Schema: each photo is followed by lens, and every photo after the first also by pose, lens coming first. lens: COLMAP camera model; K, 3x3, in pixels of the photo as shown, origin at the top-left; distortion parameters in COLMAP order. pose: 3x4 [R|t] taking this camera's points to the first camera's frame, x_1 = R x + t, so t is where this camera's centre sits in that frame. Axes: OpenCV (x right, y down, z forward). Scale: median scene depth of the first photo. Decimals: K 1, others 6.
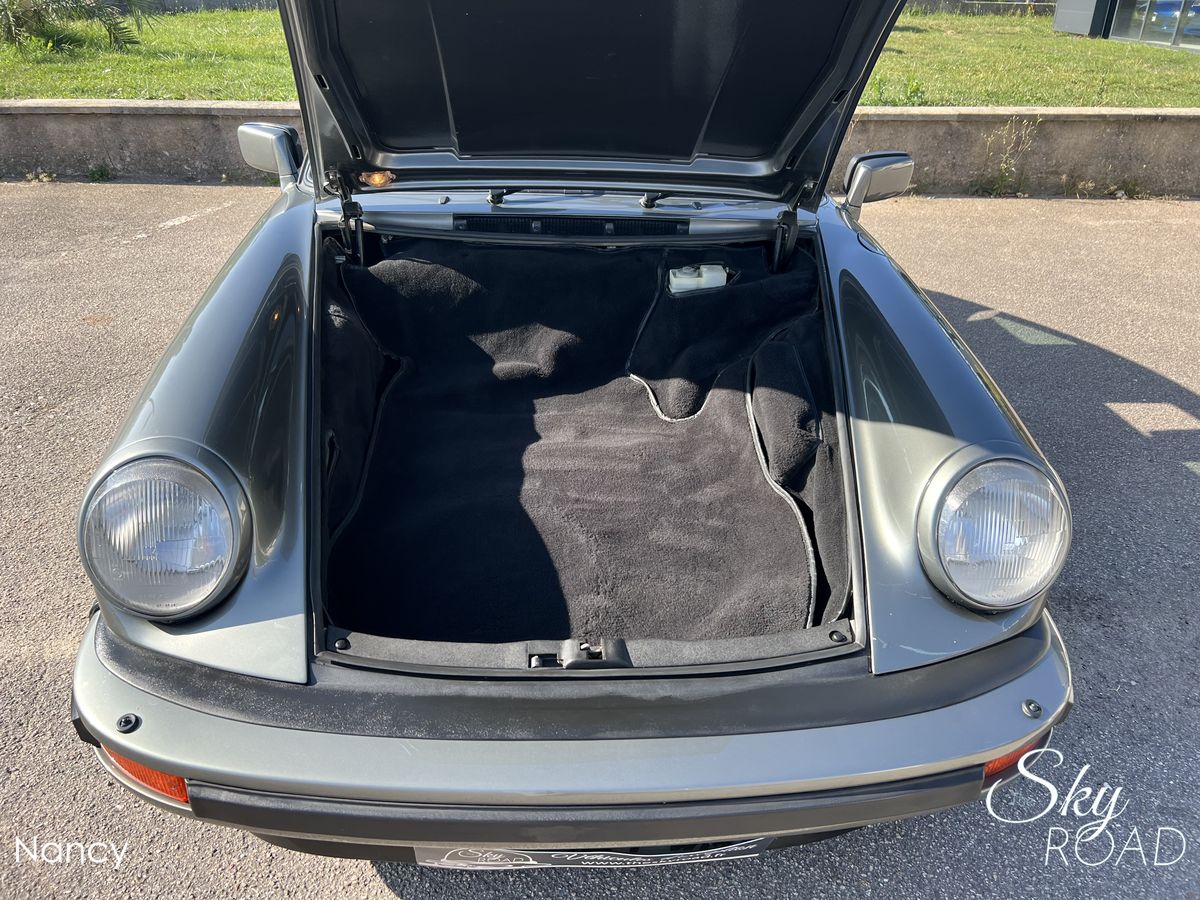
lens RADIAL K [[902.2, 0, 600.0], [0, 902.2, 450.0], [0, 0, 1]] dist [0.057431, -0.061925]
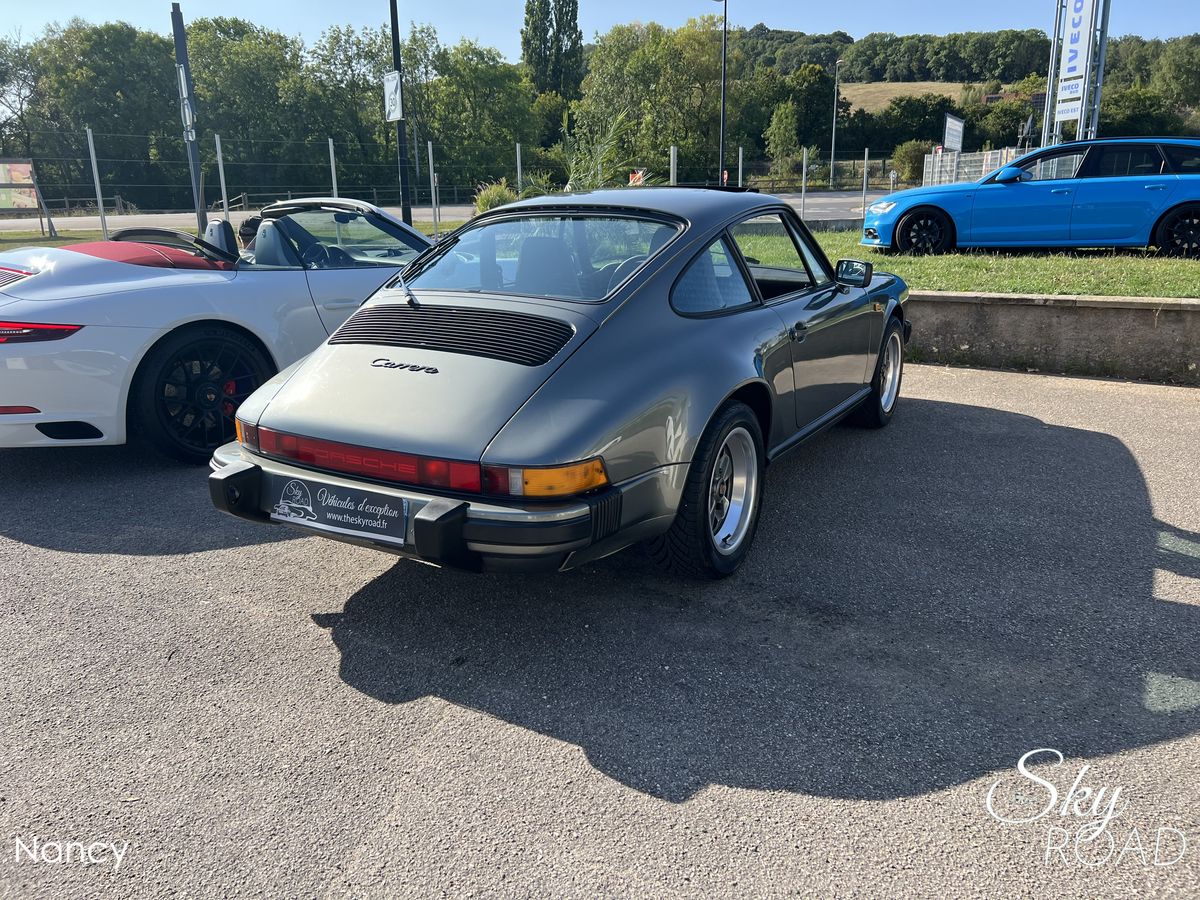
lens RADIAL K [[908.6, 0, 599.9], [0, 908.6, 442.2], [0, 0, 1]] dist [0.037954, -0.035105]
pose [[0.810648, 0.117185, -0.573688, 0.380190], [-0.248593, 0.955963, -0.156003, 0.085085], [0.530143, 0.269078, 0.804081, -0.088331]]
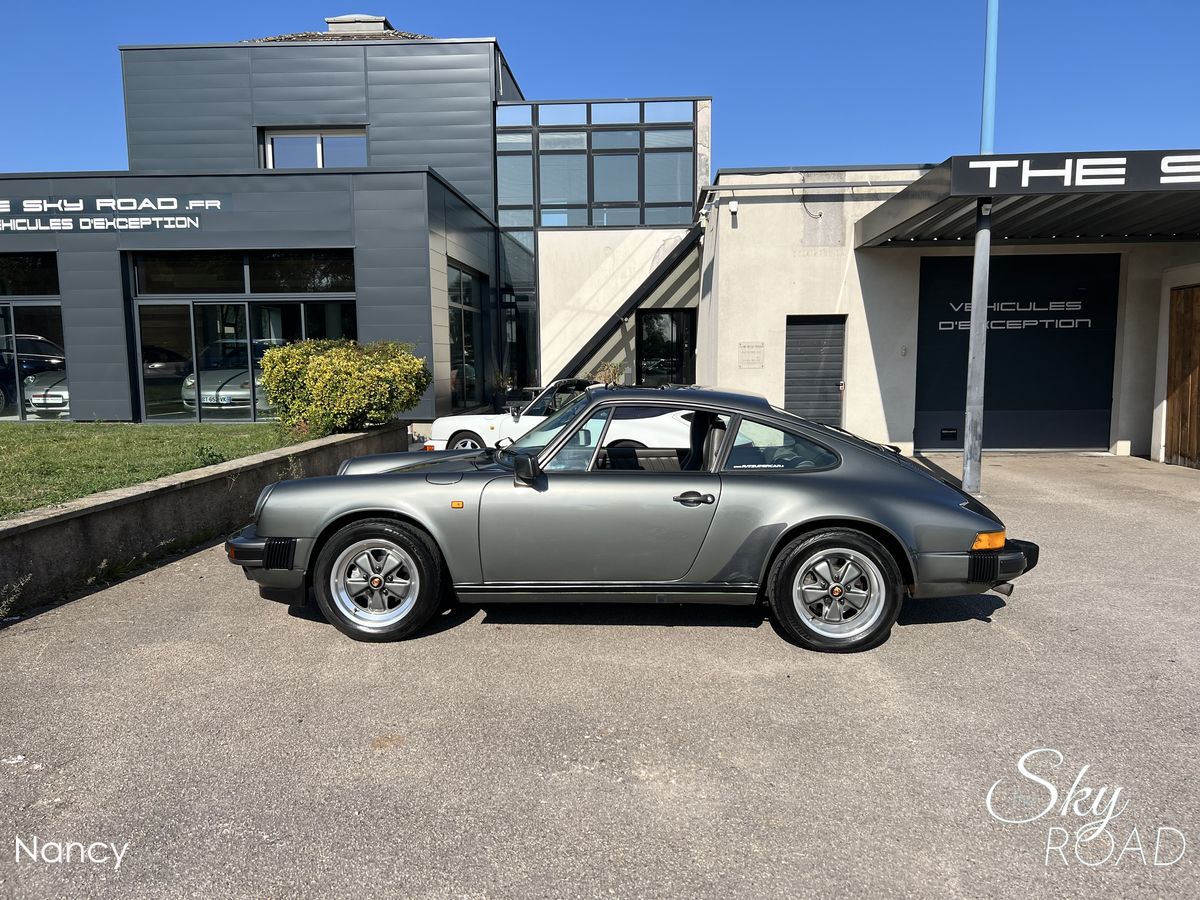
lens RADIAL K [[904.2, 0, 593.8], [0, 904.2, 475.7], [0, 0, 1]] dist [0.005834, -0.000423]
pose [[0.127834, -0.144879, 0.981157, -0.871335], [0.472701, 0.878584, 0.068145, -0.215957], [-0.871901, 0.455083, 0.180797, 0.355957]]
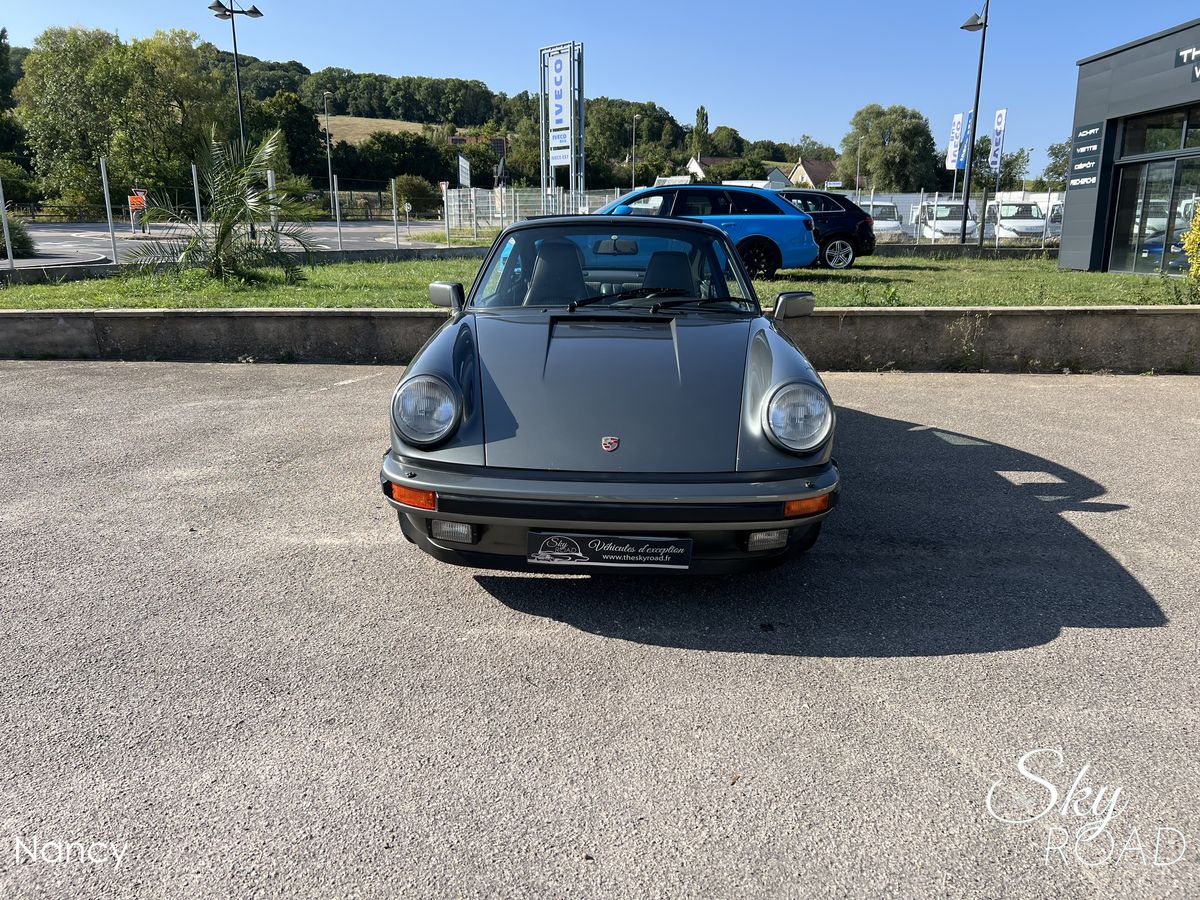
lens RADIAL K [[905.8, 0, 595.3], [0, 905.8, 447.8], [0, 0, 1]] dist [0.045837, -0.048482]
pose [[0.996546, 0.000020, -0.083044, 0.031396], [-0.021127, 0.967159, -0.253292, 0.167823], [0.080311, 0.254172, 0.963819, -0.254749]]
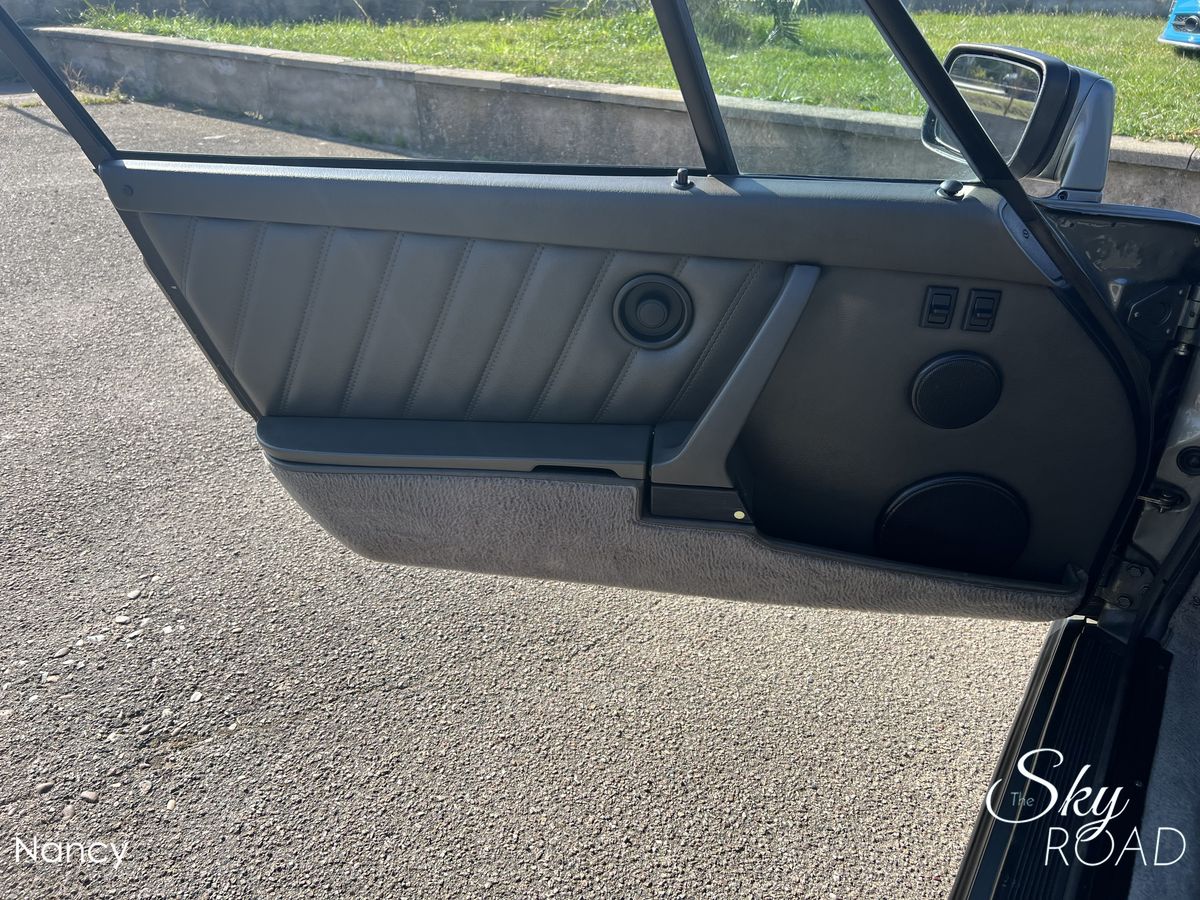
lens RADIAL K [[920.2, 0, 600.0], [0, 920.2, 450.0], [0, 0, 1]] dist [0.002657, -0.007197]
pose [[0.776574, 0.298049, -0.555067, -0.127616], [-0.309488, 0.947864, 0.075972, -0.145579], [0.548771, 0.112788, 0.828329, 0.381999]]
